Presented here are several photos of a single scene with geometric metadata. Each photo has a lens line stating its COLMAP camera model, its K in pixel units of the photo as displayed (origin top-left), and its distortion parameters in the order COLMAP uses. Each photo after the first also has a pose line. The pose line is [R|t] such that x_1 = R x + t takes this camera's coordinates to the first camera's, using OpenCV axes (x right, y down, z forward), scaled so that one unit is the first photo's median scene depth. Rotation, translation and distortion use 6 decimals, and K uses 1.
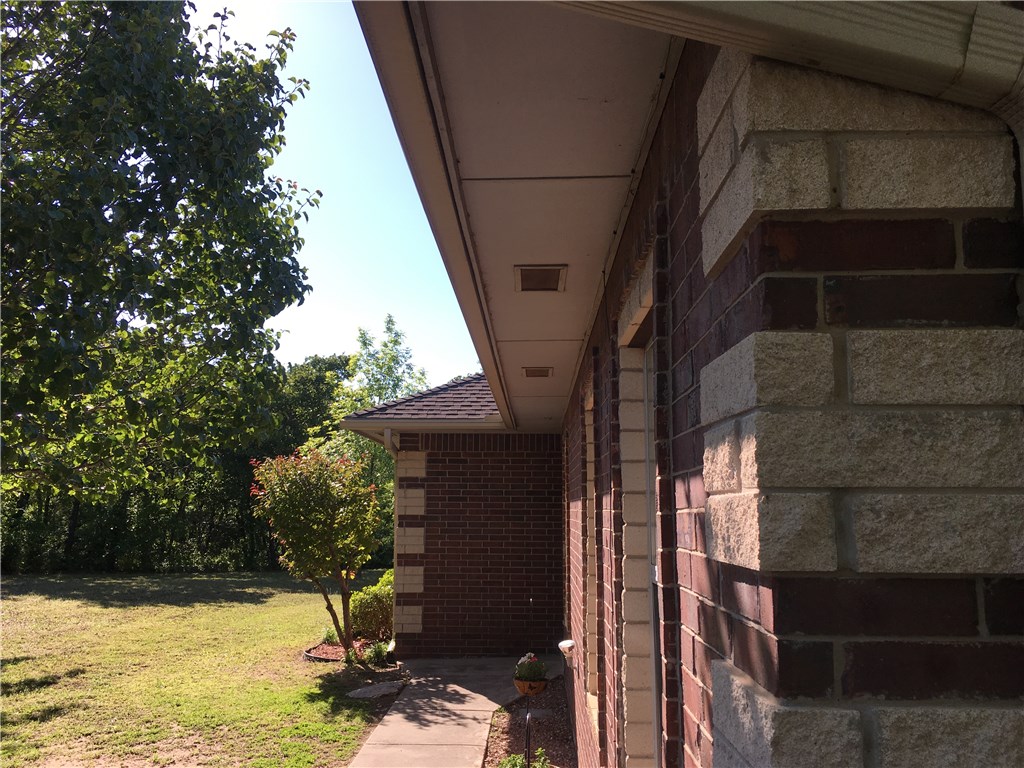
lens RADIAL K [[869.9, 0, 512.3], [0, 869.9, 389.6], [0, 0, 1]] dist [0.075500, -0.098770]
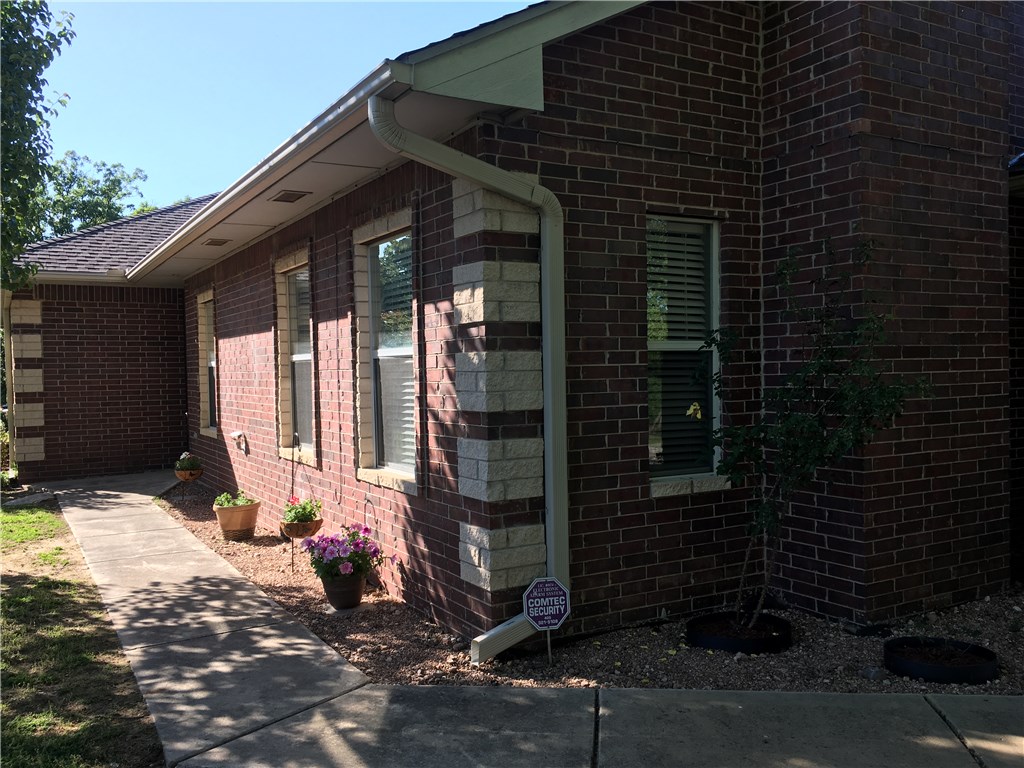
lens RADIAL K [[869.9, 0, 512.3], [0, 869.9, 389.6], [0, 0, 1]] dist [0.075500, -0.098770]
pose [[0.851571, -0.030409, 0.523356, -0.182920], [-0.051714, 0.988574, 0.141585, -0.006114], [-0.521682, -0.147634, 0.840269, -0.266792]]
